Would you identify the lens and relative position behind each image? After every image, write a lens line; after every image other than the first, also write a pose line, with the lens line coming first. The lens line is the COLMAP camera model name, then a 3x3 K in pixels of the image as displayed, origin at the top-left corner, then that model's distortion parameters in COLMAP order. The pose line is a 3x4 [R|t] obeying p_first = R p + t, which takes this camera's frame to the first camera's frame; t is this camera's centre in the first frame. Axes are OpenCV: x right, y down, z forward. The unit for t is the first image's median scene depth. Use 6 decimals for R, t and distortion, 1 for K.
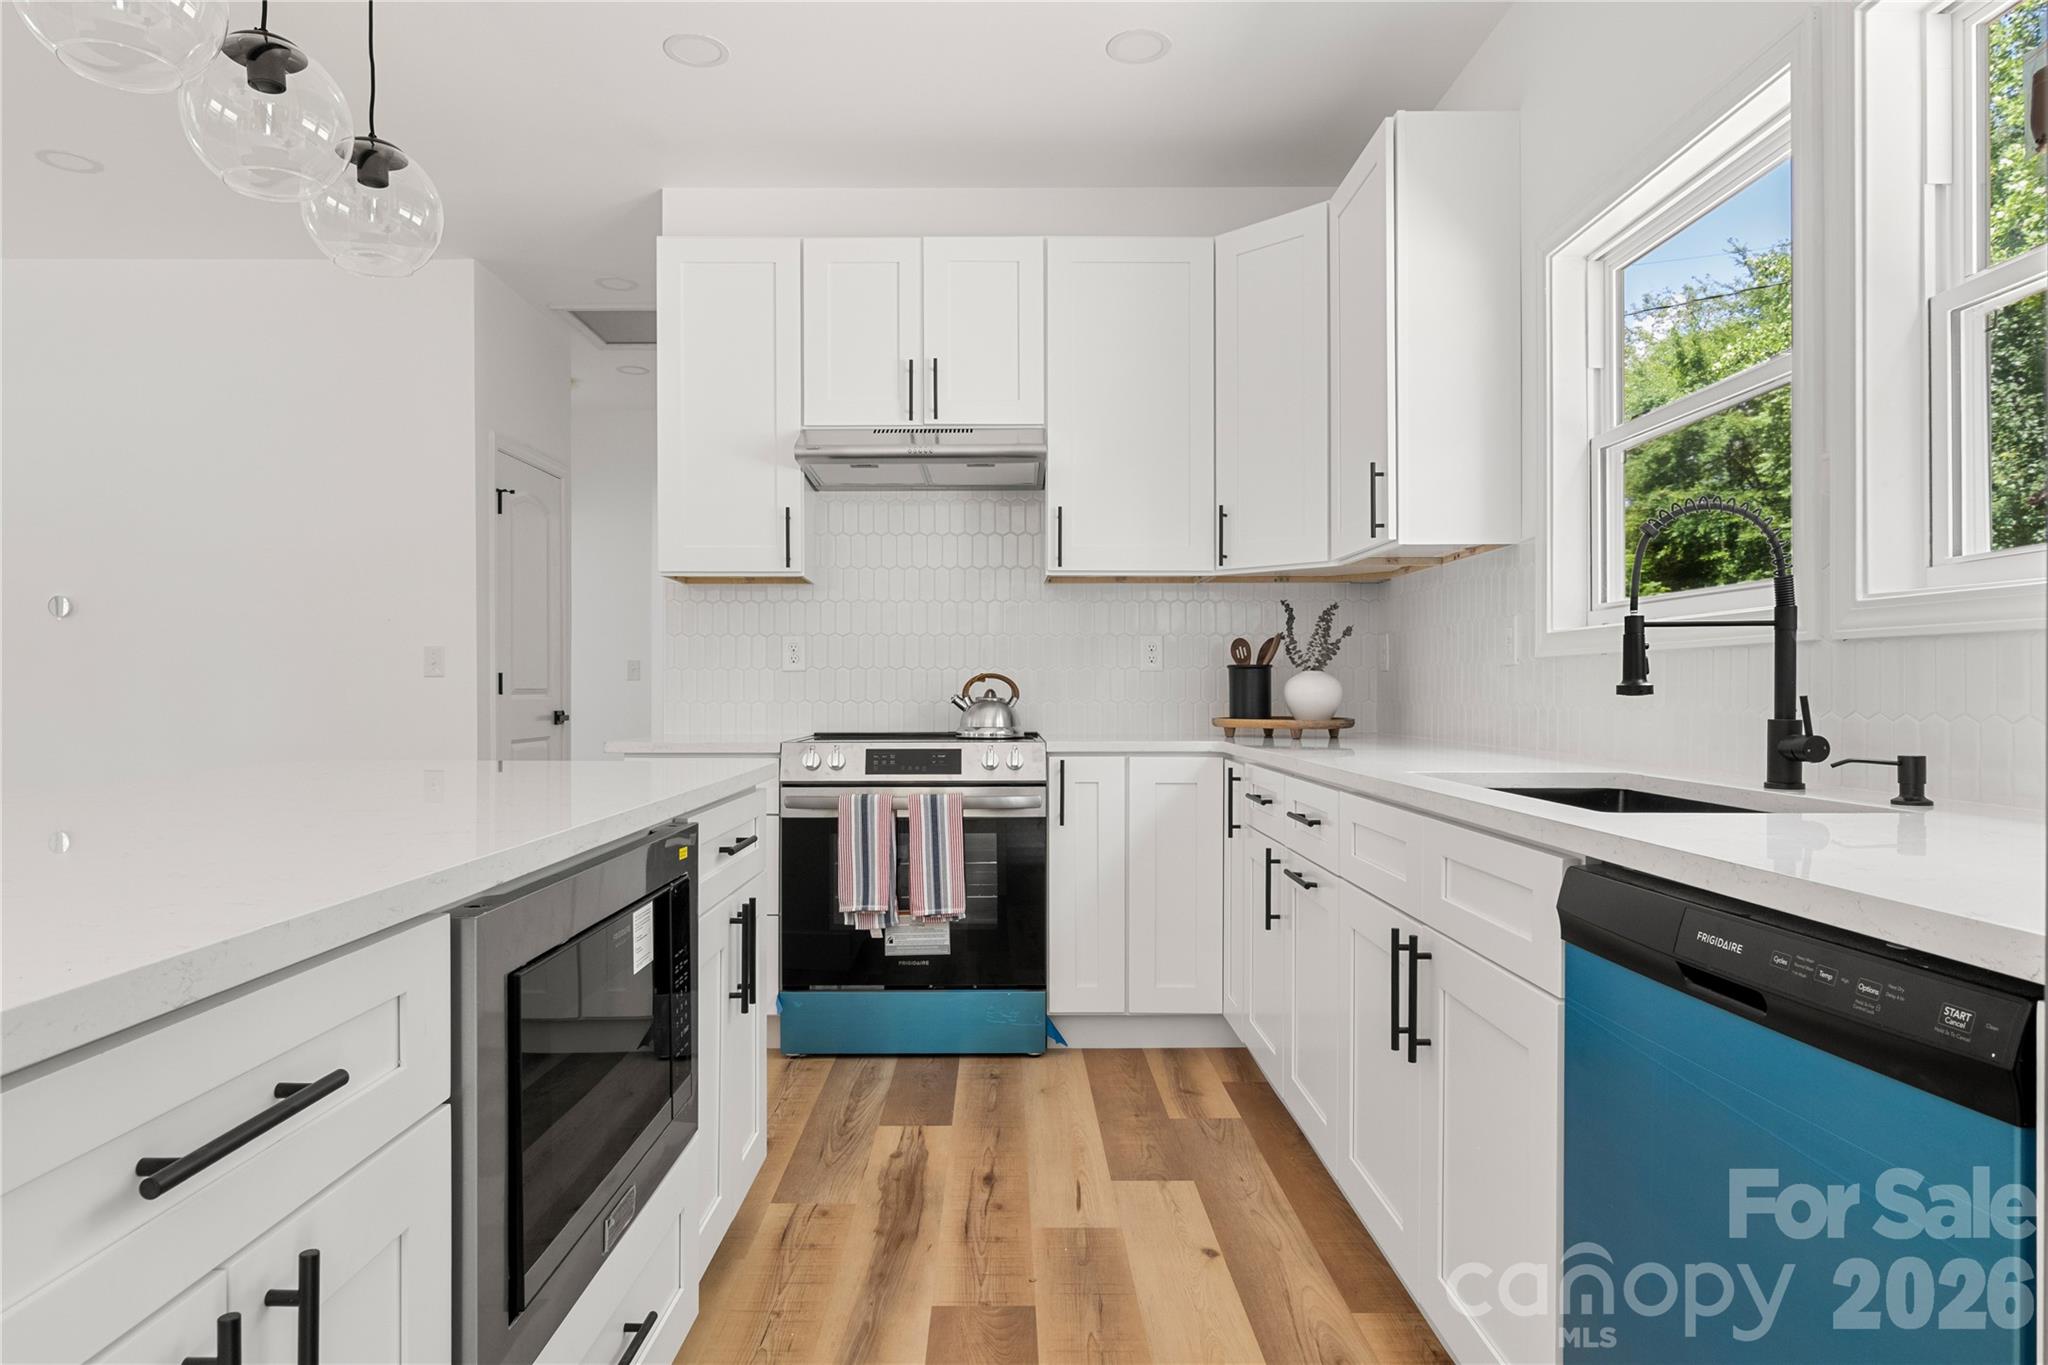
lens RADIAL K [[1252.3, 0, 978.8], [0, 1252.3, 668.8], [0, 0, 1]] dist [0.001553, 0.003206]
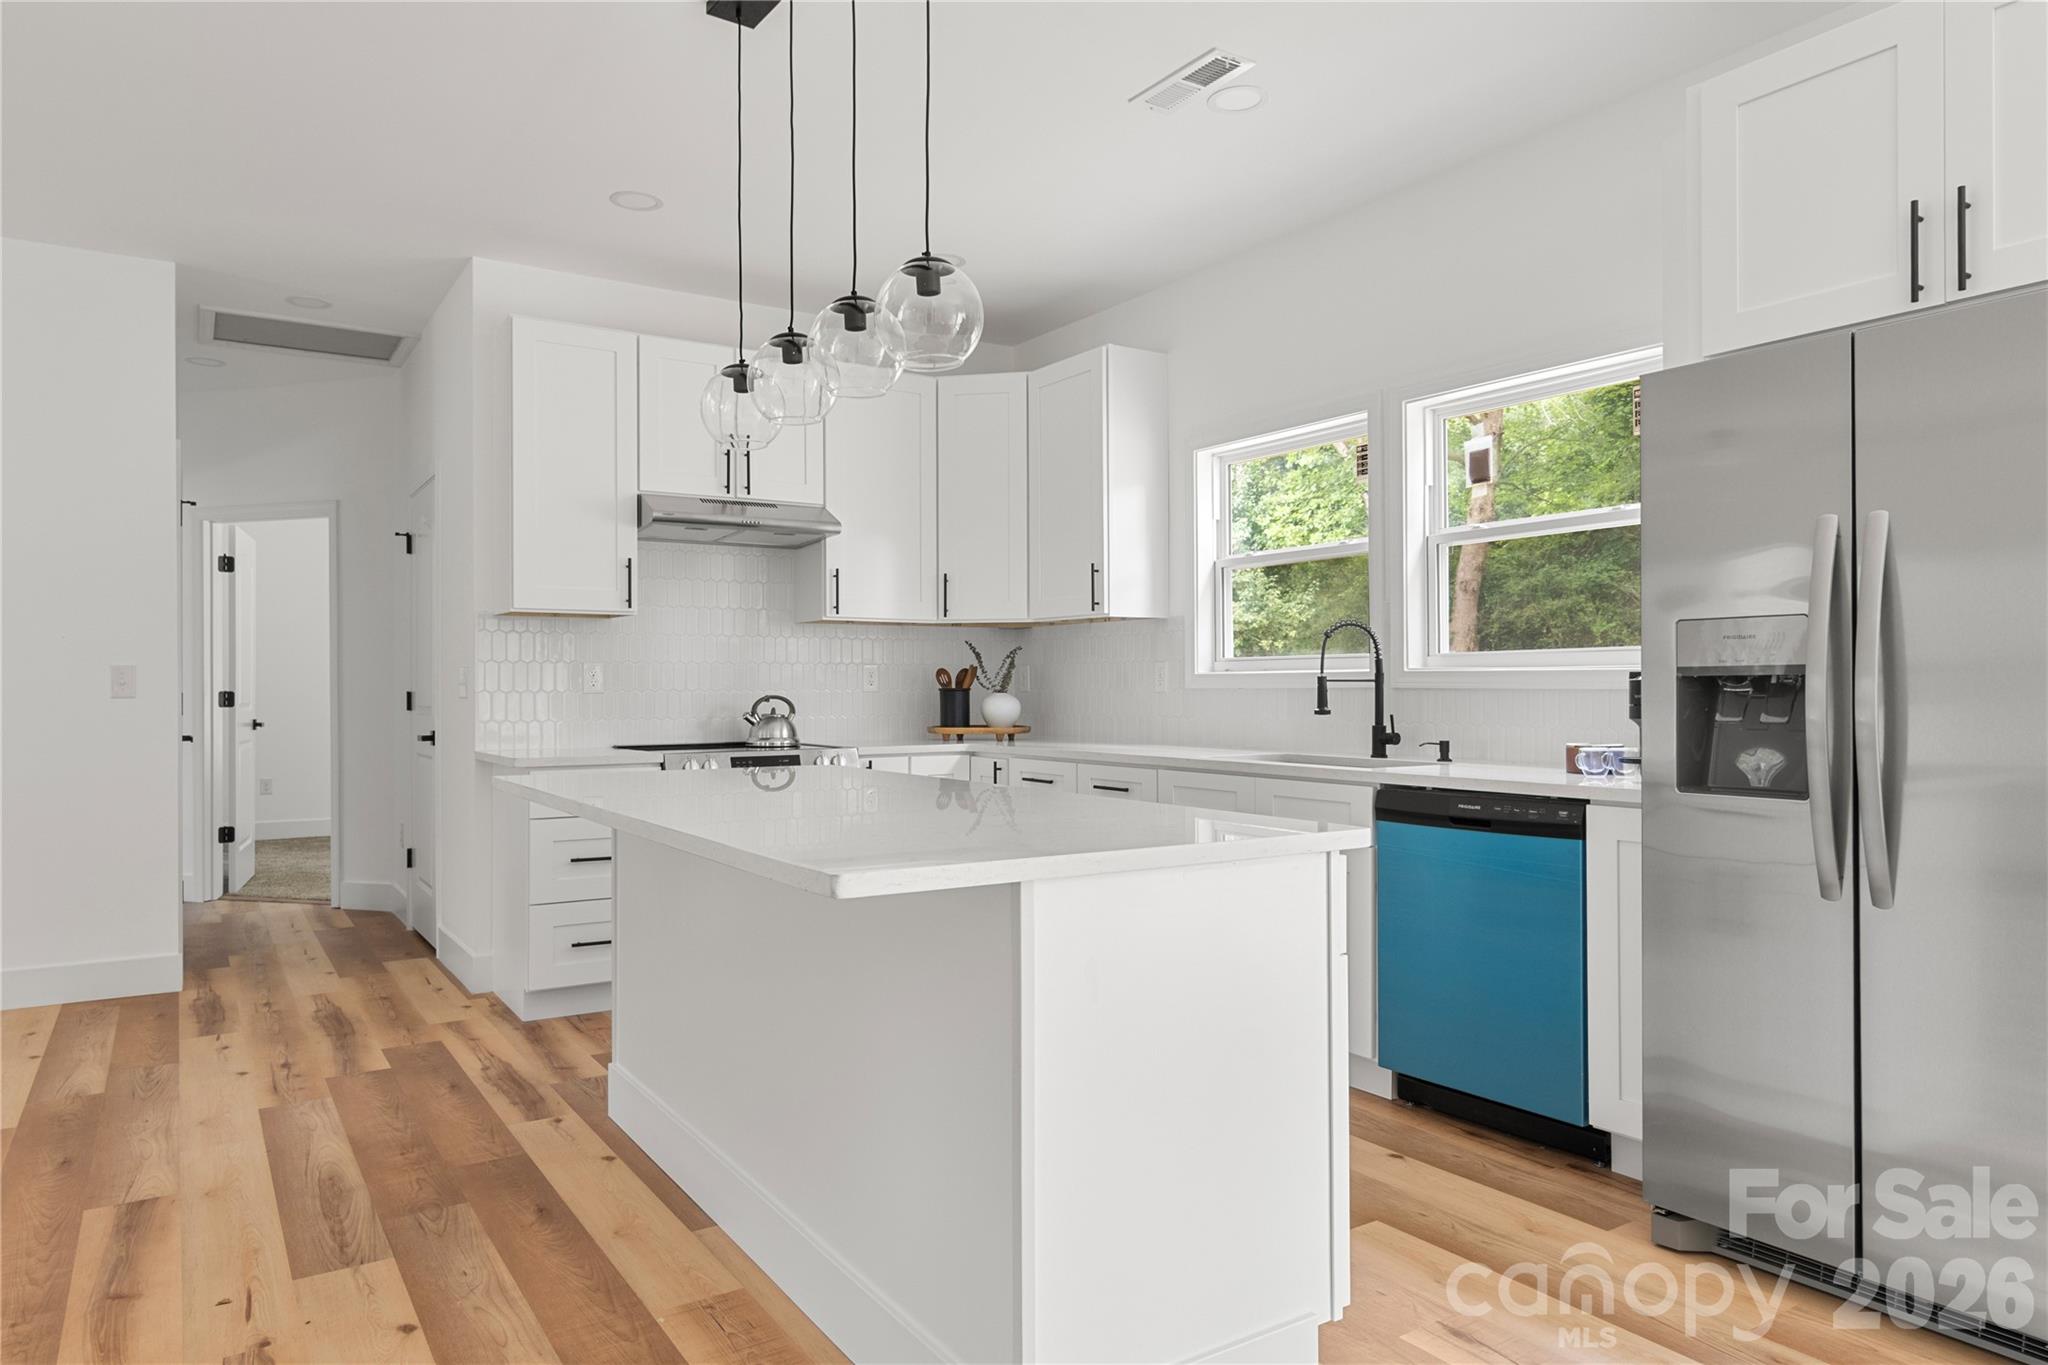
lens RADIAL K [[1301.1, 0, 1023.3], [0, 1301.1, 678.0], [0, 0, 1]] dist [-0.014127, 0.015138]
pose [[0.831814, 0.001930, 0.555051, -0.535460], [-0.006395, 0.999961, 0.006106, -0.024529], [-0.555017, -0.008628, 0.831794, -0.246758]]
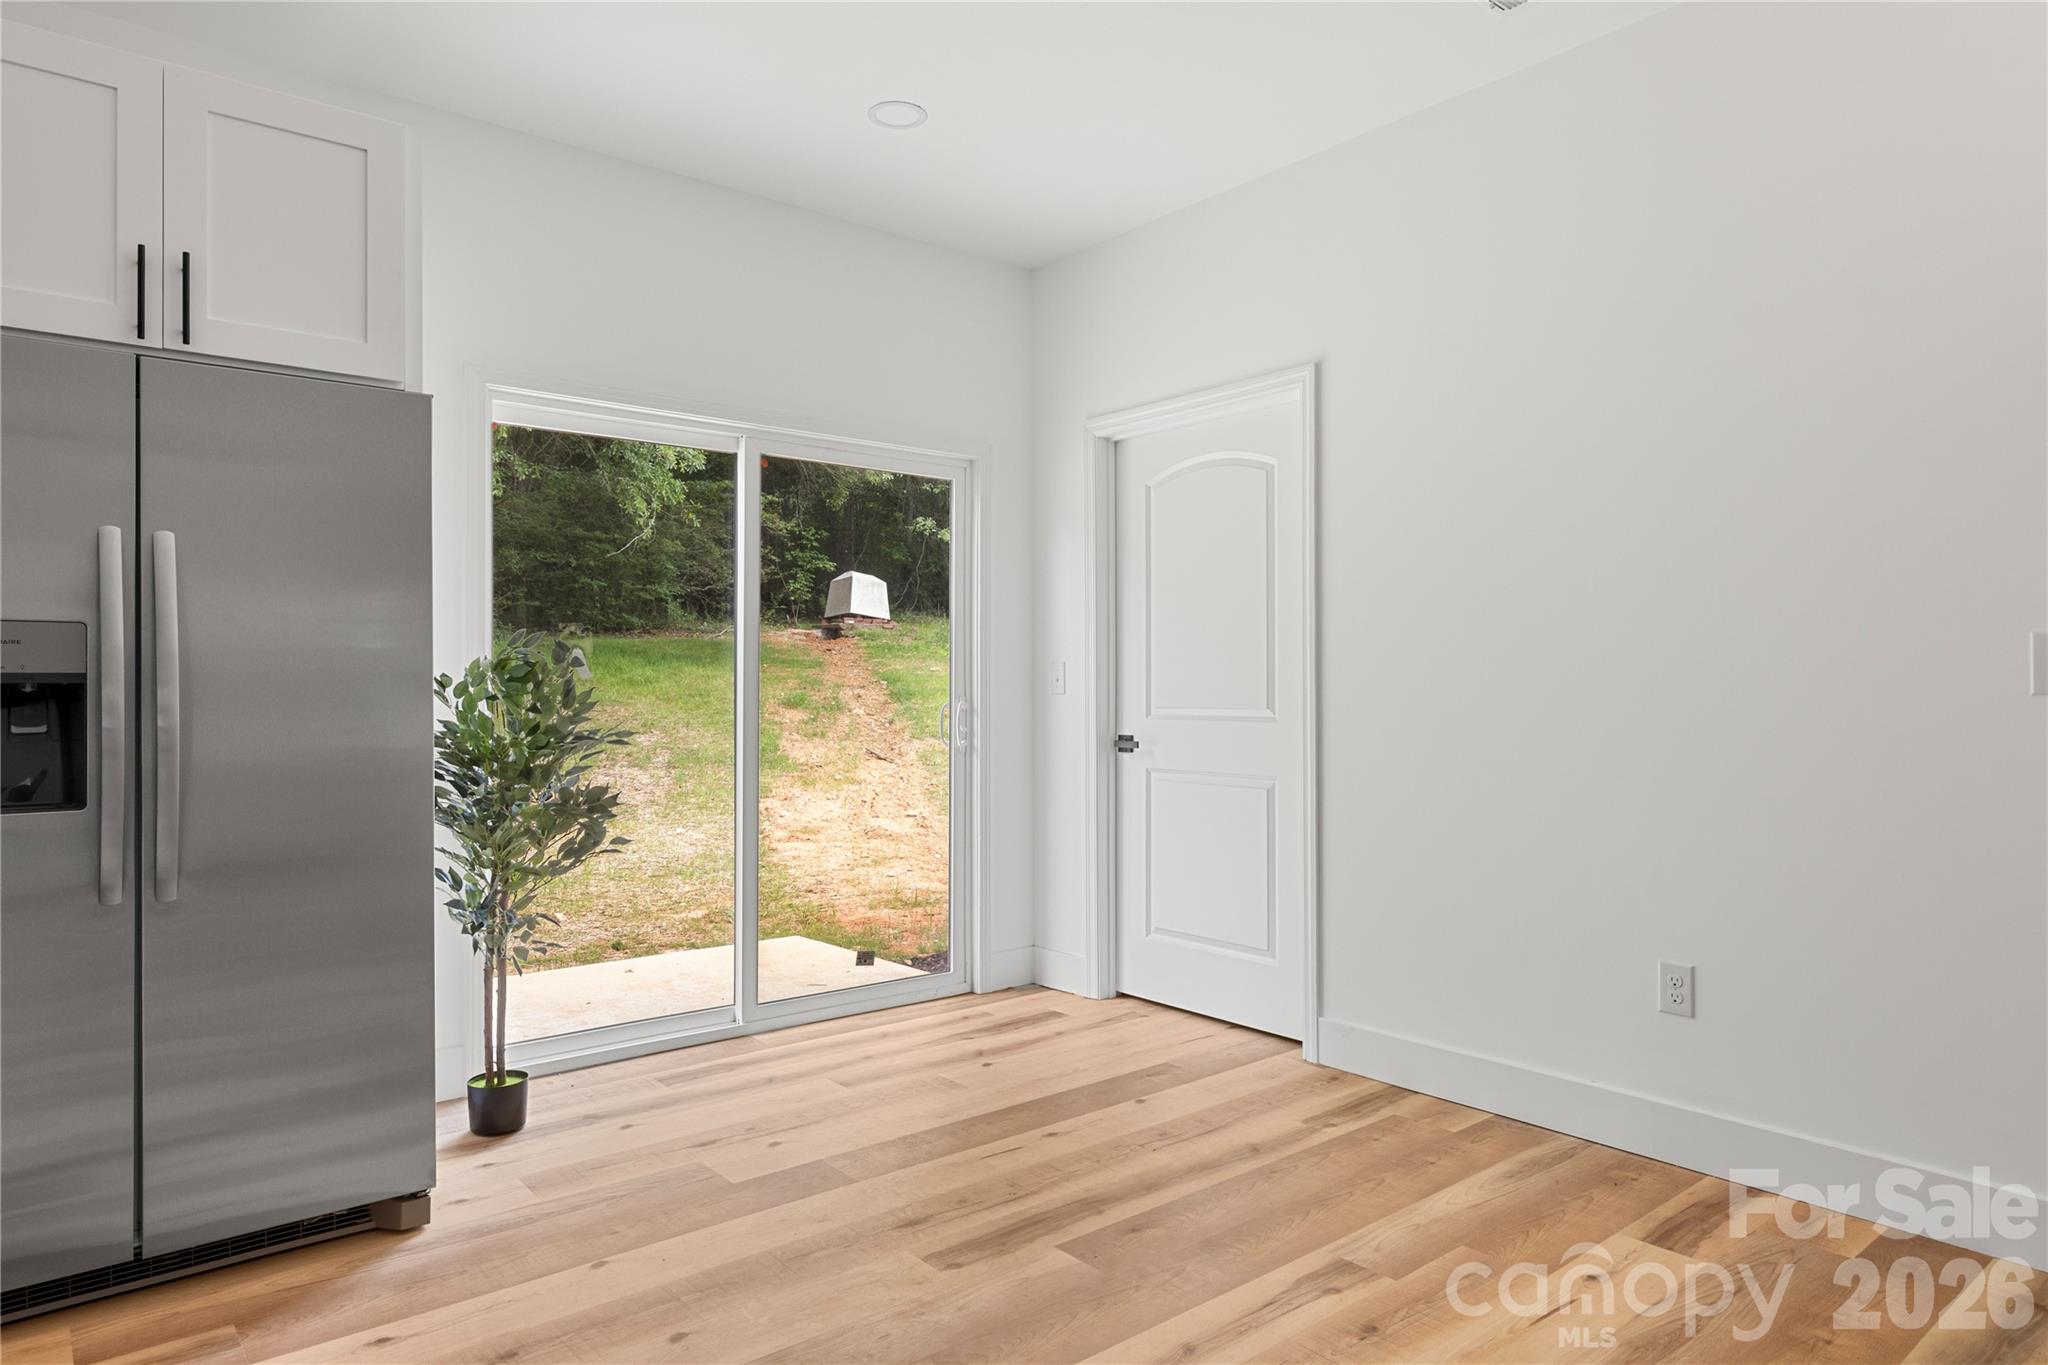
lens RADIAL K [[1252.3, 0, 1002.1], [0, 1252.3, 677.0], [0, 0, 1]] dist [0.001553, 0.003206]
pose [[-0.637310, 0.013147, 0.770495, -0.620035], [-0.006379, 0.999730, -0.022335, -0.016739], [-0.770581, -0.019149, -0.637055, 0.113612]]
